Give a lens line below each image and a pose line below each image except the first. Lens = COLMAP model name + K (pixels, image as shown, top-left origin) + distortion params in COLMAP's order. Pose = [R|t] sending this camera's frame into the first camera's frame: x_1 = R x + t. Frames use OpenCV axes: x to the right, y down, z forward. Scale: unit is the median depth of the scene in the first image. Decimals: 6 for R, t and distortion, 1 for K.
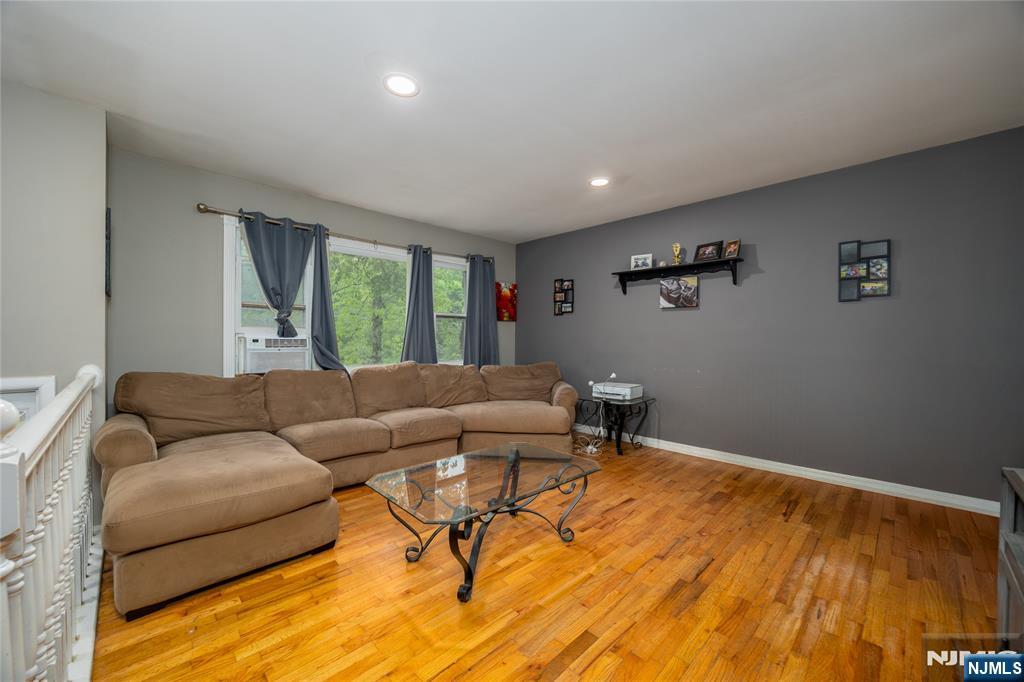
lens RADIAL K [[400.3, 0, 512.5], [0, 400.3, 340.7], [0, 0, 1]] dist [0.002128, 0.000331]
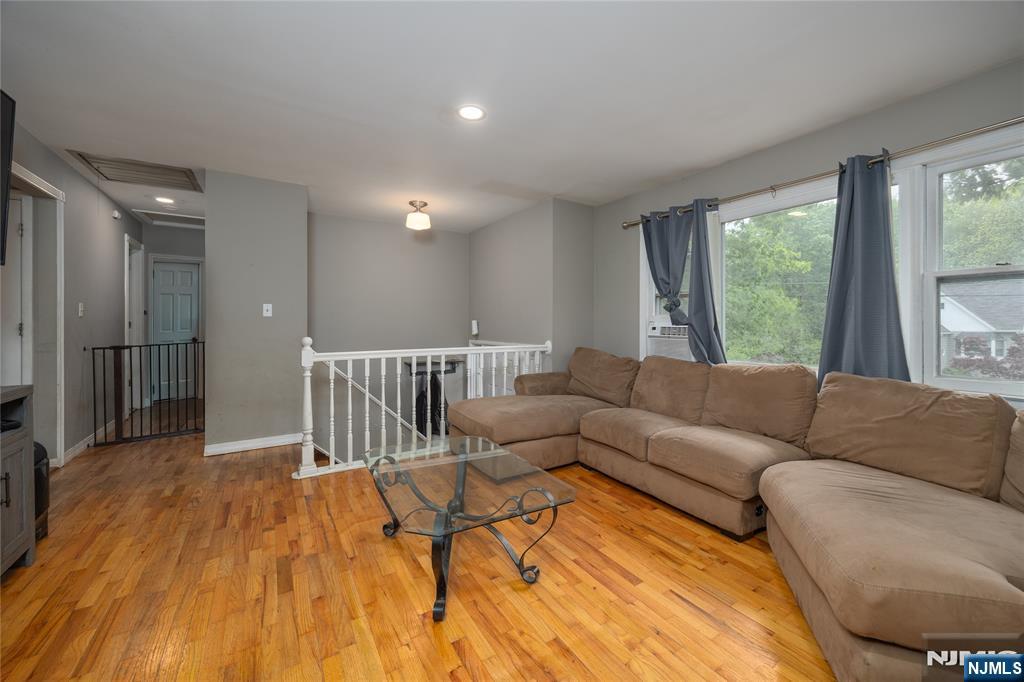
lens RADIAL K [[400.3, 0, 512.6], [0, 400.3, 325.7], [0, 0, 1]] dist [0.002128, 0.000331]
pose [[-0.227123, 0.002552, -0.973863, 0.545247], [-0.005351, 0.999978, 0.003869, -0.009256], [0.973851, 0.006089, -0.227105, 0.890531]]
